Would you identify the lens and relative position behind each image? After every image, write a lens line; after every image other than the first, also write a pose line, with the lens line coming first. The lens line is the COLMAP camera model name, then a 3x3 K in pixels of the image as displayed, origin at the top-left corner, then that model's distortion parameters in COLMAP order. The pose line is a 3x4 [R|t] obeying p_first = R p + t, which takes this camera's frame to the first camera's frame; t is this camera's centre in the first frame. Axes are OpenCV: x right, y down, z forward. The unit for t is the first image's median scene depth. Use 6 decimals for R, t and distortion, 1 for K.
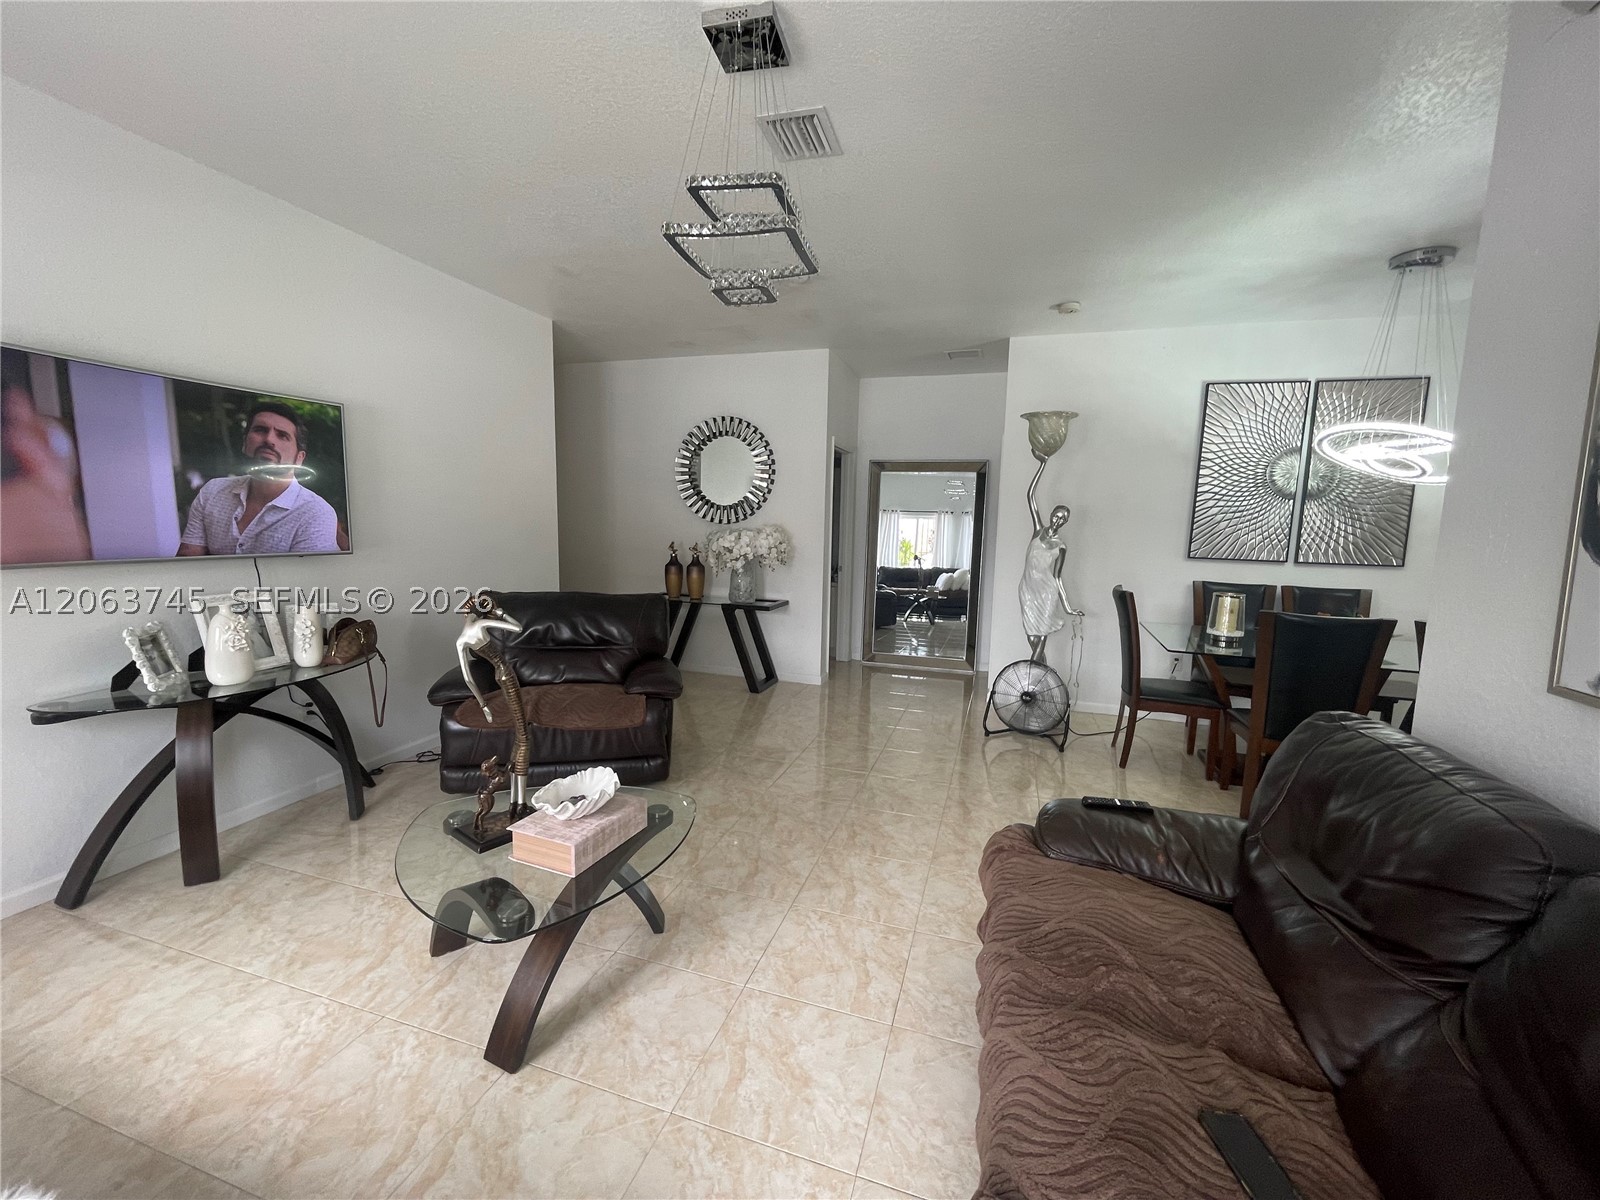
lens RADIAL K [[649.8, 0, 799.8], [0, 649.8, 598.0], [0, 0, 1]] dist [-0.006610, 0.001002]
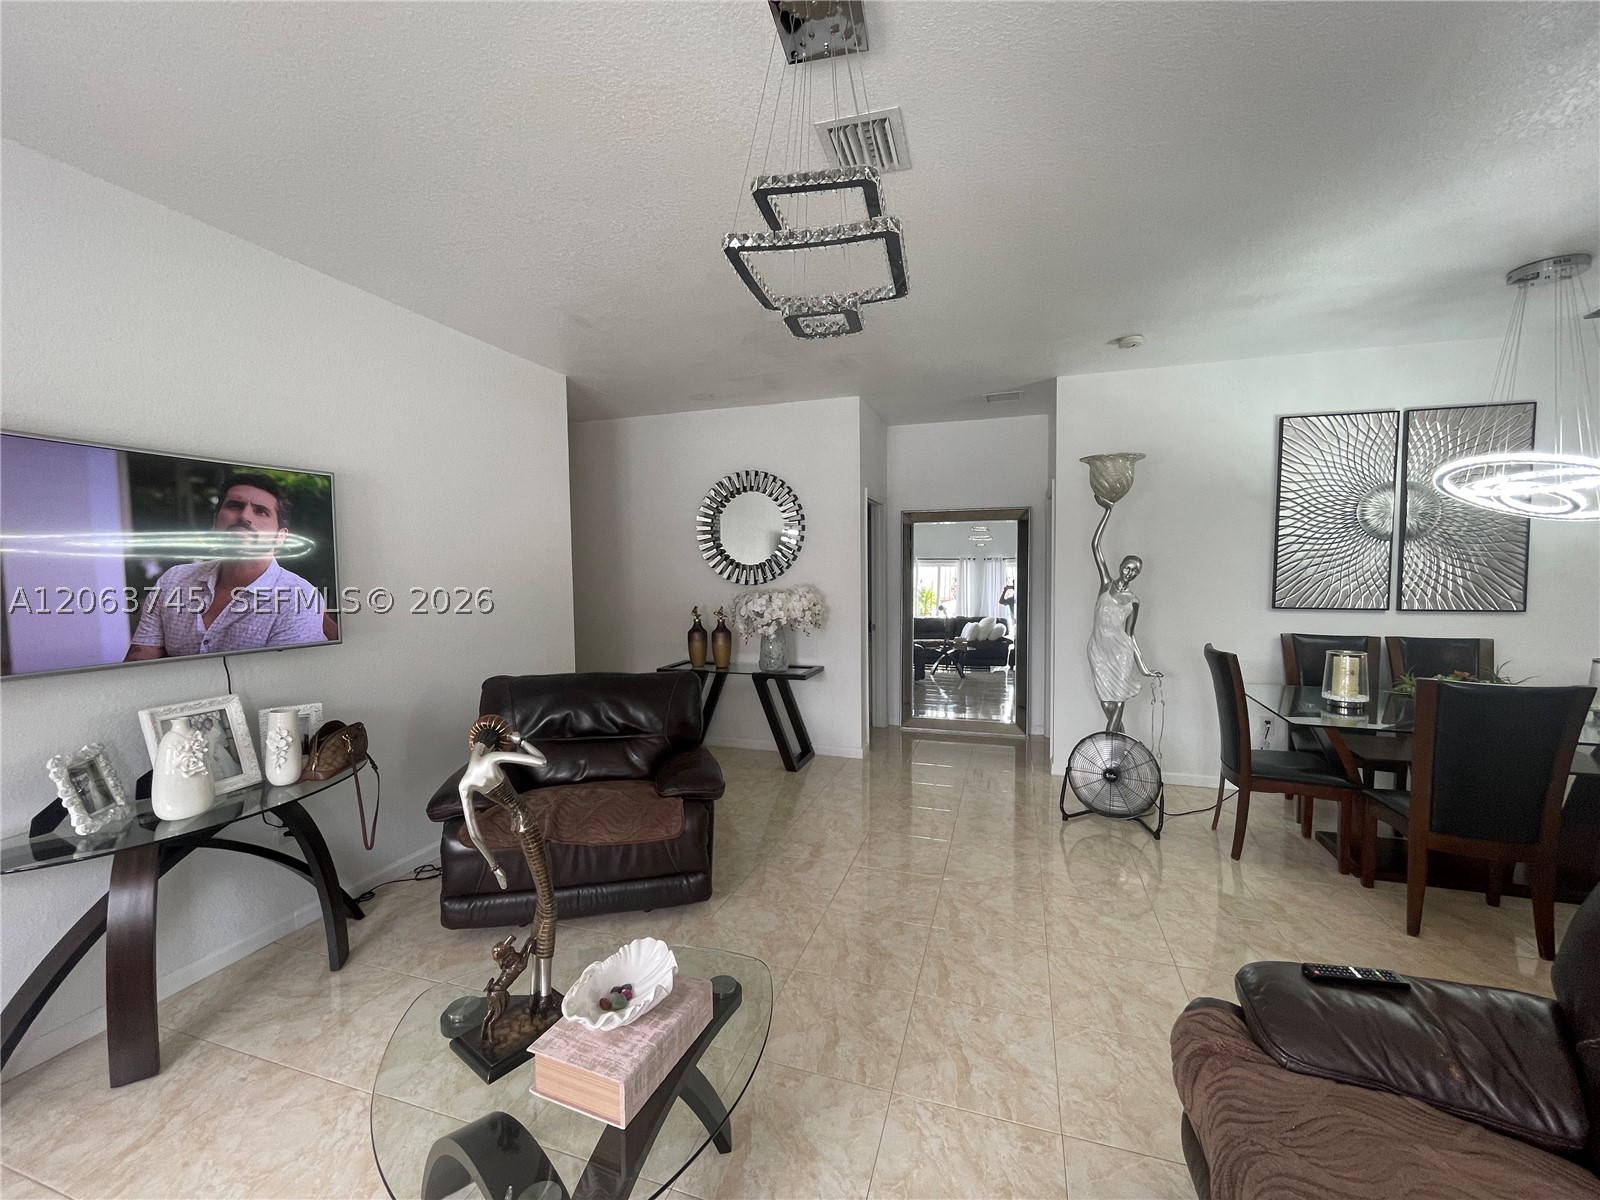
lens RADIAL K [[649.8, 0, 799.4], [0, 649.8, 597.5], [0, 0, 1]] dist [-0.006610, 0.001002]
pose [[0.999434, -0.032687, -0.007903, -0.072381], [0.032013, 0.996742, -0.074028, -0.045313], [0.010297, 0.073733, 0.997225, 0.141687]]
